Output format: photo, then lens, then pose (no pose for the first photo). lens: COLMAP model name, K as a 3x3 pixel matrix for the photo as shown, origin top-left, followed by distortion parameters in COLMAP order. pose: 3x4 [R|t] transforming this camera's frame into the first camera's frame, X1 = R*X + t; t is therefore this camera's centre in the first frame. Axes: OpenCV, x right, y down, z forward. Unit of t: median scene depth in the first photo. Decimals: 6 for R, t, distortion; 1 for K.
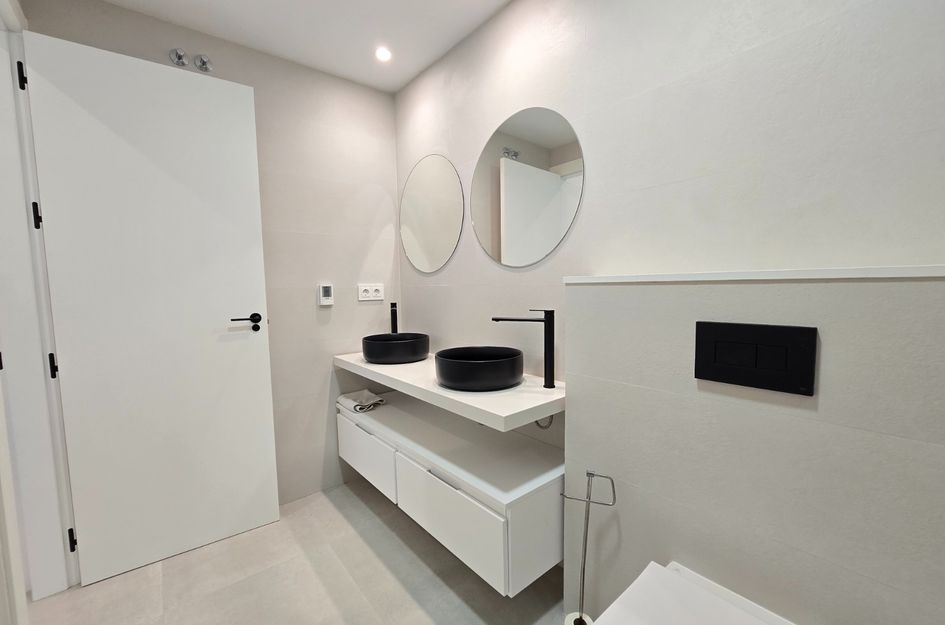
lens RADIAL K [[388.5, 0, 470.9], [0, 388.5, 315.9], [0, 0, 1]] dist [-0.001219, -0.000151]
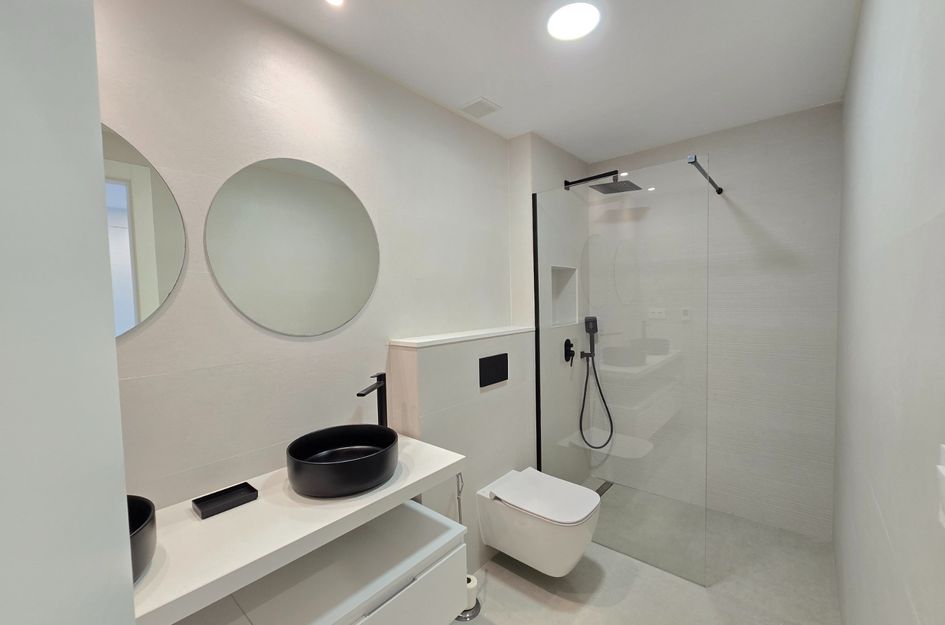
lens RADIAL K [[388.5, 0, 470.9], [0, 388.5, 315.9], [0, 0, 1]] dist [-0.001219, -0.000151]
pose [[-0.161333, -0.018220, 0.986732, -1.231127], [0.117457, 0.992369, 0.037529, -0.254599], [-0.979886, 0.121953, -0.157962, 1.202013]]
